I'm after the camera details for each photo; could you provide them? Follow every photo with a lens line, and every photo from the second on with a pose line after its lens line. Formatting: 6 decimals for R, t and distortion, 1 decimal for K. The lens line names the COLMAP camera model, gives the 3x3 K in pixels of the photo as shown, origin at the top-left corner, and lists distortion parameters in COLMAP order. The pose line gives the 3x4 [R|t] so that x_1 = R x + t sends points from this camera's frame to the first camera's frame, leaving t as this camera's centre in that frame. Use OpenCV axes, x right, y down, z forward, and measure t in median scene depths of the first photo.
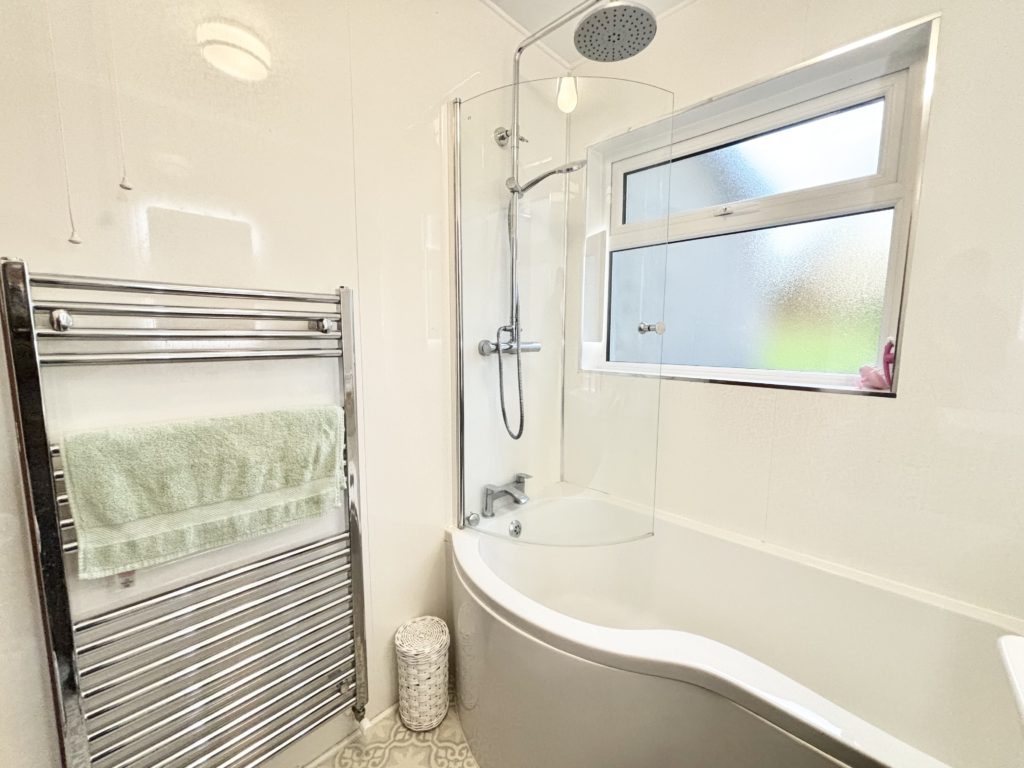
lens RADIAL K [[411.6, 0, 505.4], [0, 411.6, 382.9], [0, 0, 1]] dist [0.002991, -0.000182]
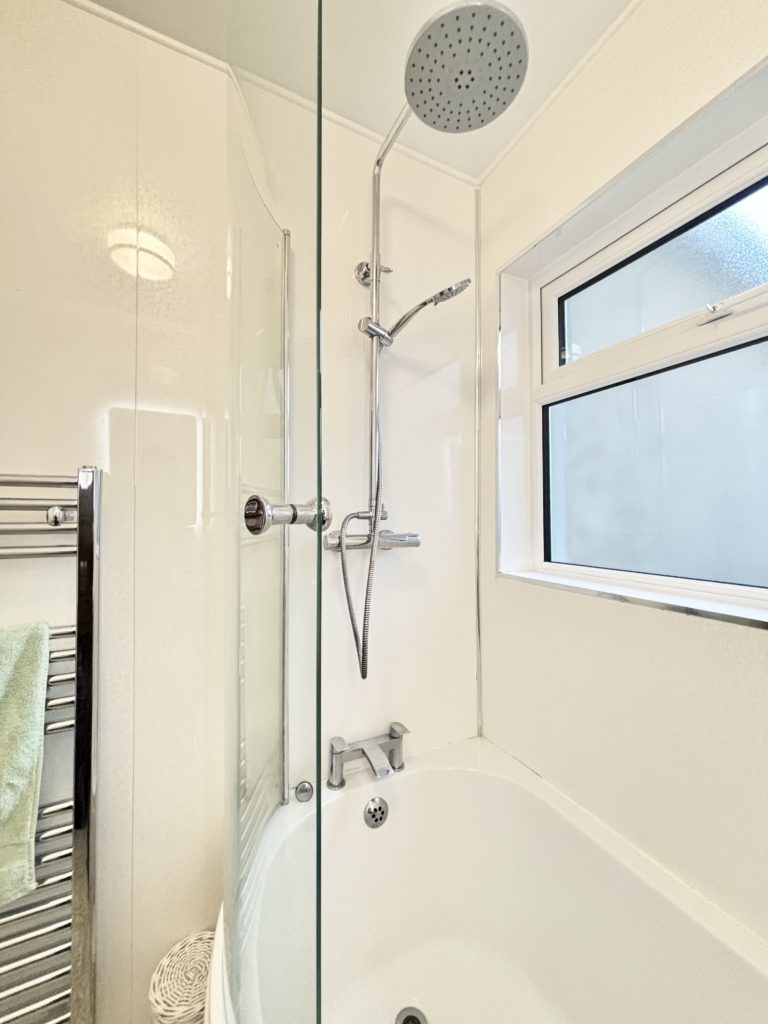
lens RADIAL K [[411.6, 0, 386.2], [0, 411.6, 513.5], [0, 0, 1]] dist [0.002991, -0.000182]
pose [[0.943649, -0.006842, -0.330877, 0.271478], [-0.037188, 0.991262, -0.126556, -0.043516], [0.328851, 0.131730, 0.935149, 0.323769]]
